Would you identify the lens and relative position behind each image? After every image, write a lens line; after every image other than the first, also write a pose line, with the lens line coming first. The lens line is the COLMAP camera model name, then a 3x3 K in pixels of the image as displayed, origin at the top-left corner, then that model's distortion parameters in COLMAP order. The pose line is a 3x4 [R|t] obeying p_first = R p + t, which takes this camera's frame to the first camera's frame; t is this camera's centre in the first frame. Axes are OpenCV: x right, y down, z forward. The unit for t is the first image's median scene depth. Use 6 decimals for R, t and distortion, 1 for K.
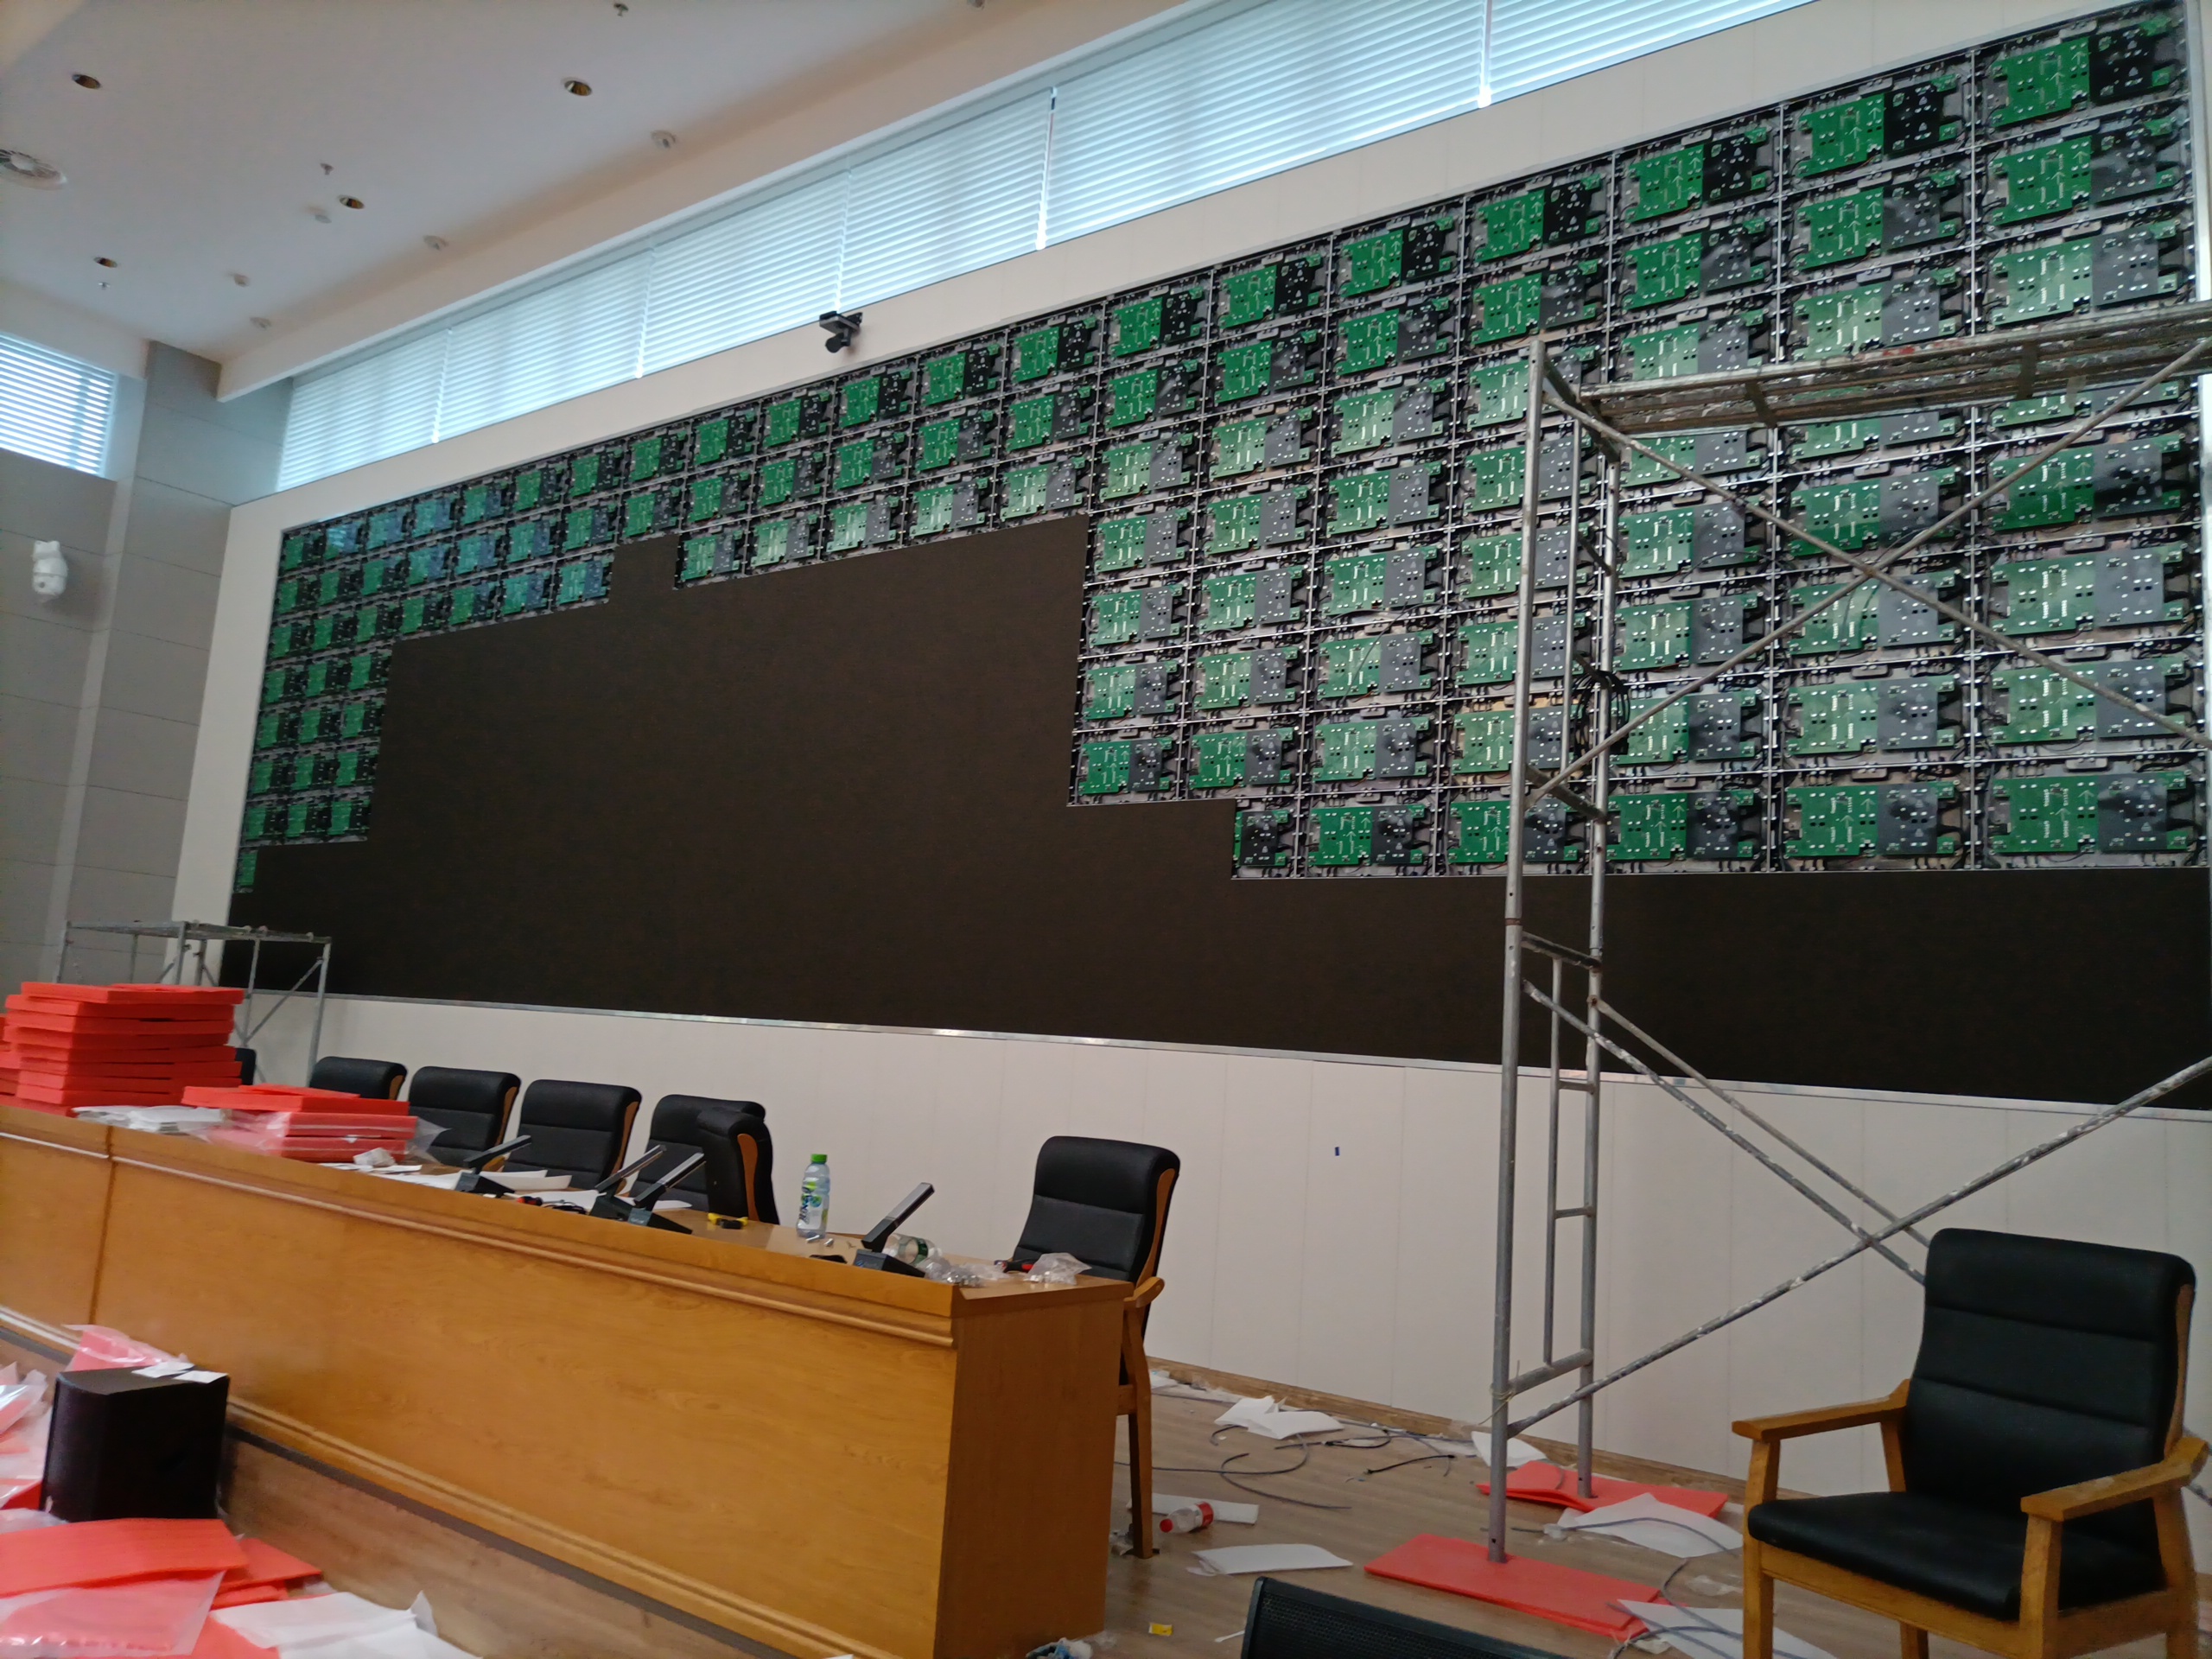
lens RADIAL K [[1667.3, 0, 1099.1], [0, 1667.3, 782.4], [0, 0, 1]] dist [-0.004969, -0.001967]
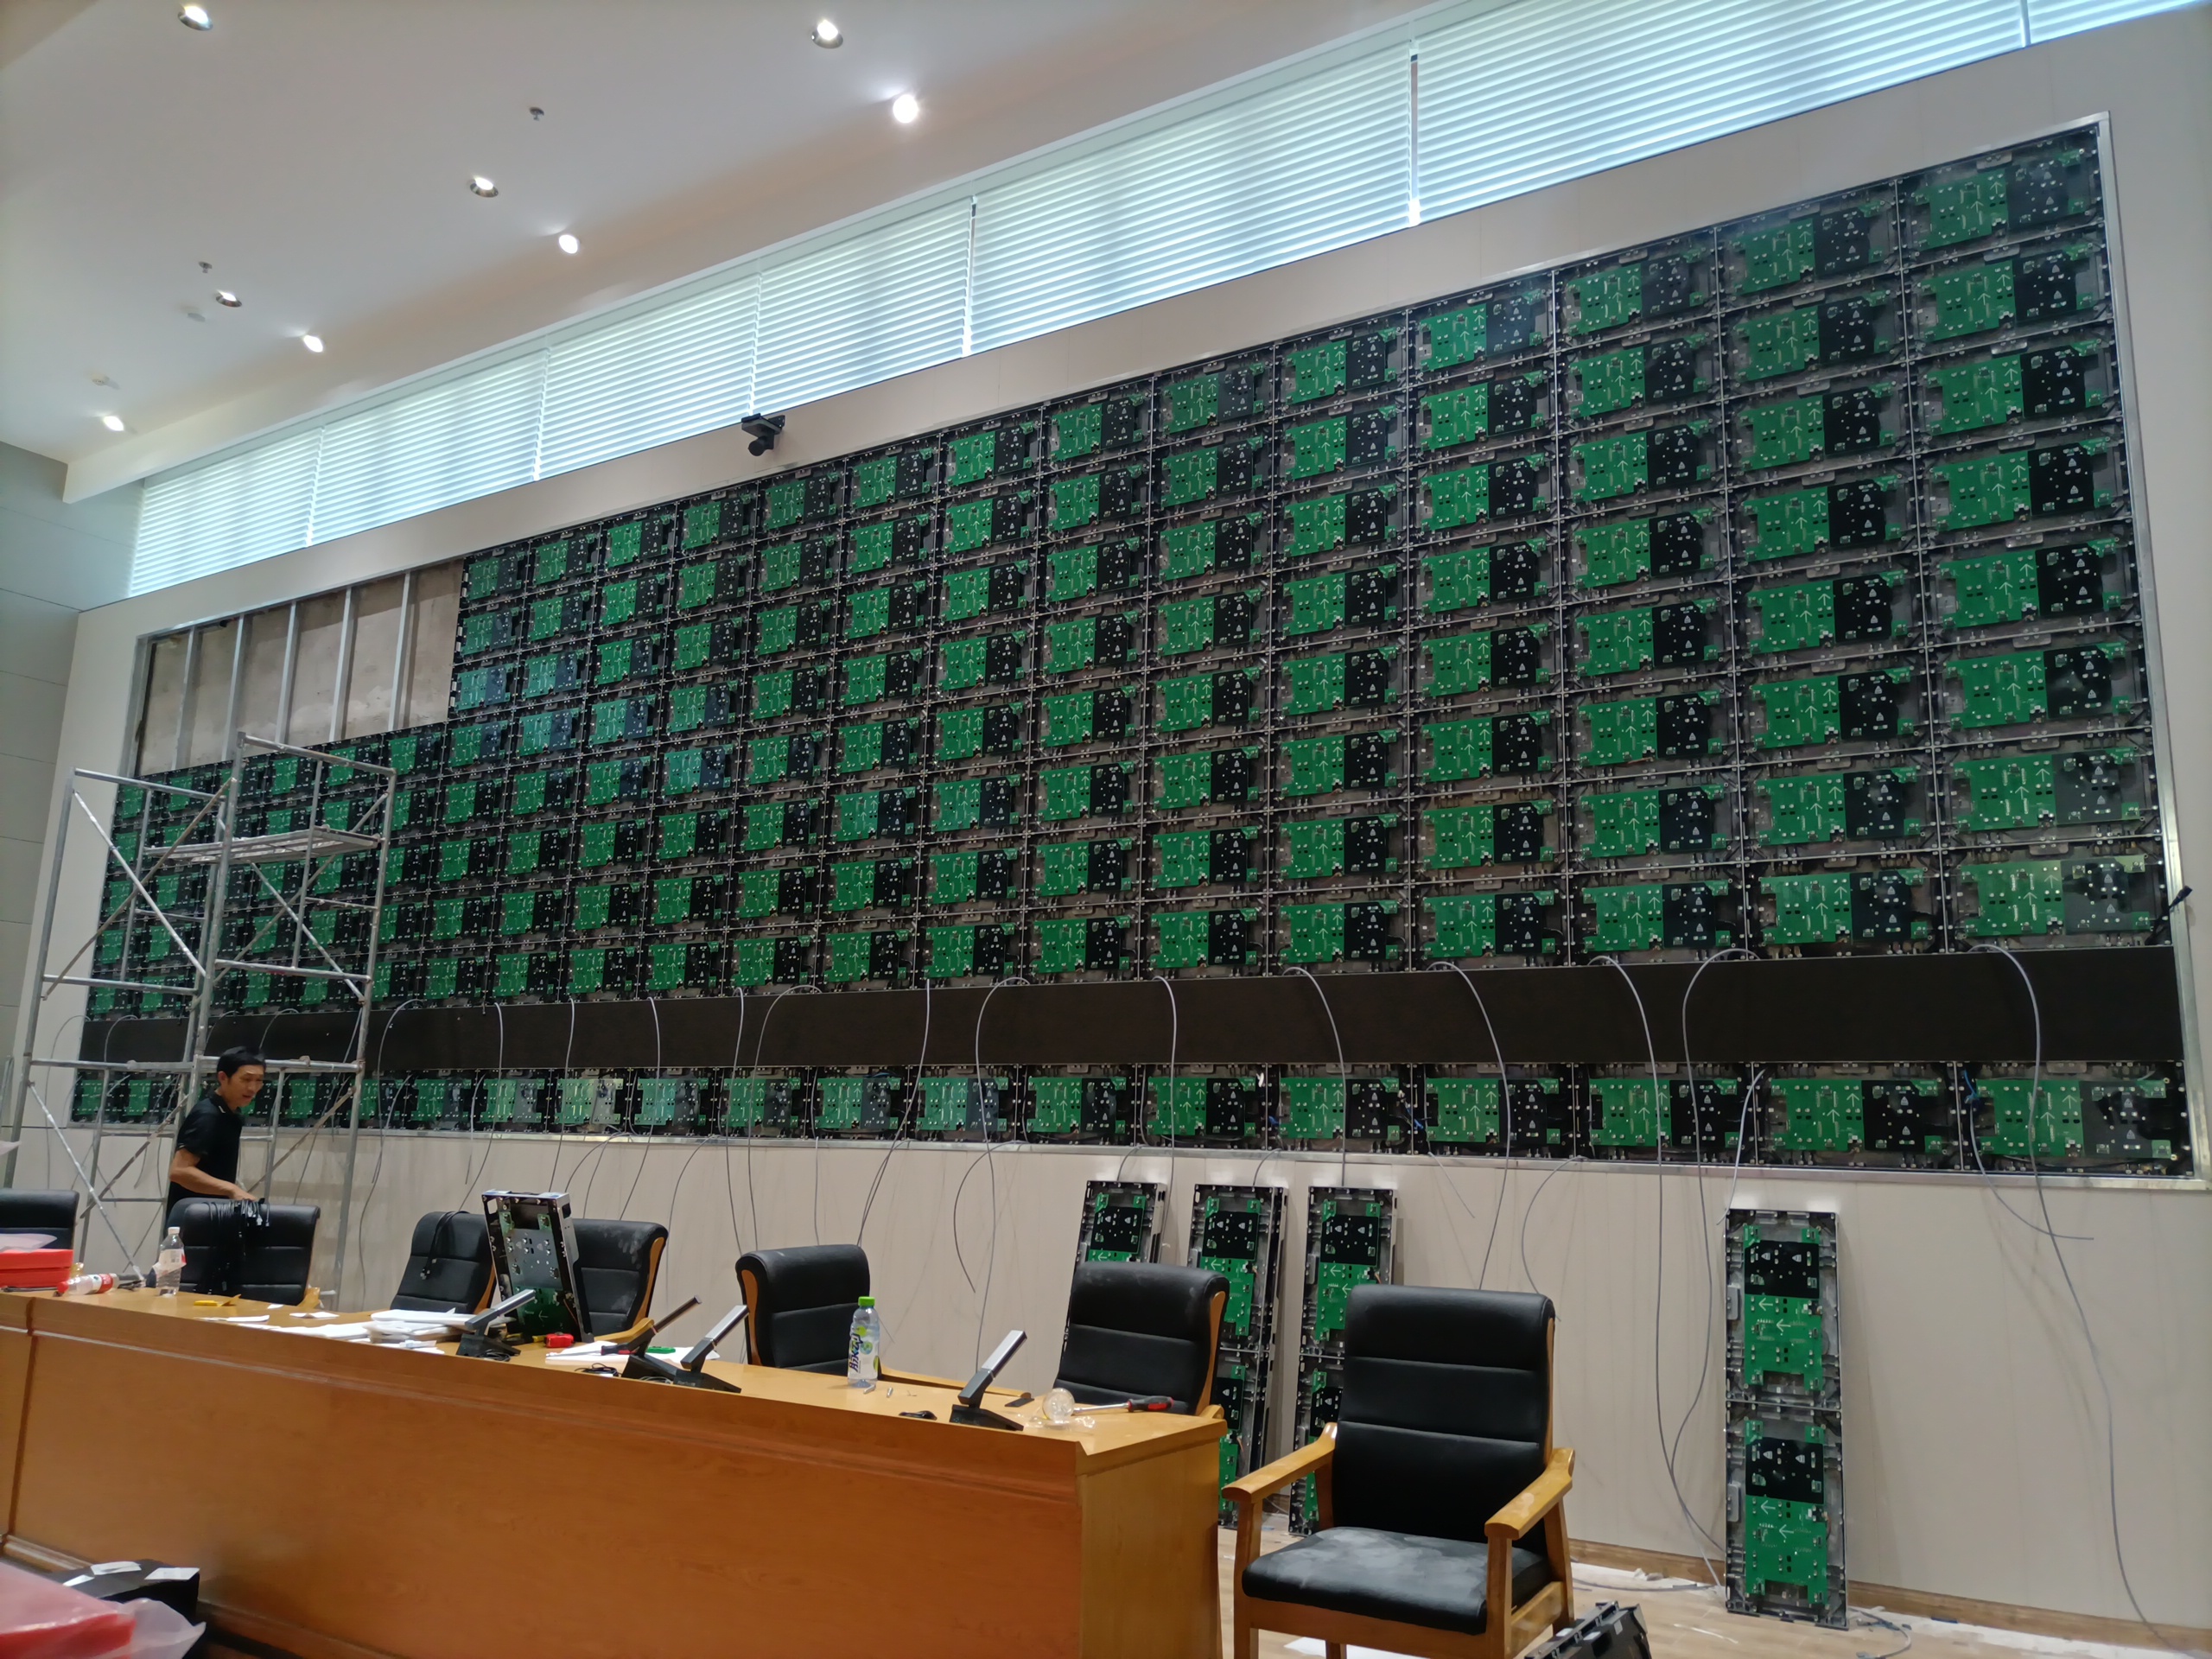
lens RADIAL K [[1572.4, 0, 1106.0], [0, 1572.4, 829.5], [0, 0, 1]] dist [0.011458, 0.005774]
pose [[0.991948, -0.010670, 0.126197, -0.098024], [0.015905, 0.999051, -0.040544, 0.005769], [-0.125644, 0.042225, 0.991176, 0.077208]]
